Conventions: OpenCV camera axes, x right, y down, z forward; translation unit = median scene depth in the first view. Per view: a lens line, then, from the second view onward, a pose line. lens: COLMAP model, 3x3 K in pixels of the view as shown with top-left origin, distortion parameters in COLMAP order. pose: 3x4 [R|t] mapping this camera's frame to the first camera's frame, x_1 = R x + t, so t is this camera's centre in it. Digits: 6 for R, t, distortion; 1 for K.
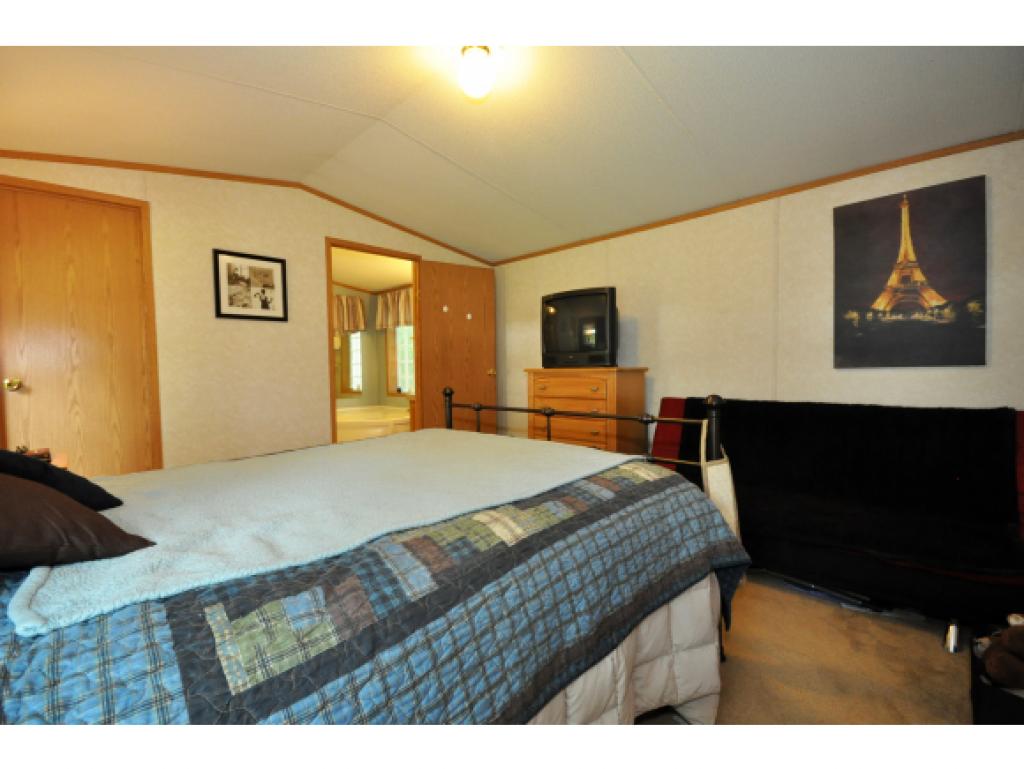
lens RADIAL K [[453.0, 0, 512.0], [0, 453.0, 384.5], [0, 0, 1]] dist [-0.002928, -0.000721]
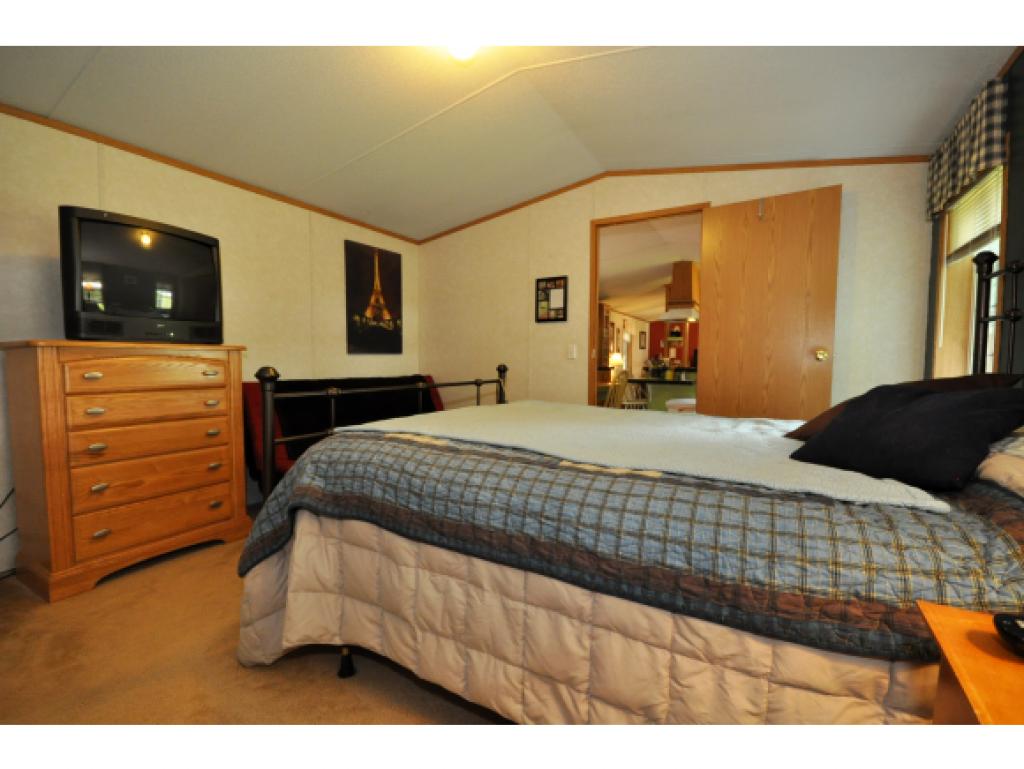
lens RADIAL K [[453.0, 0, 512.0], [0, 453.0, 384.5], [0, 0, 1]] dist [-0.002928, -0.000721]
pose [[-0.229373, -0.037479, 0.972617, -0.833173], [0.026804, 0.998636, 0.044803, 0.011033], [-0.972969, 0.036346, -0.228056, 0.880066]]
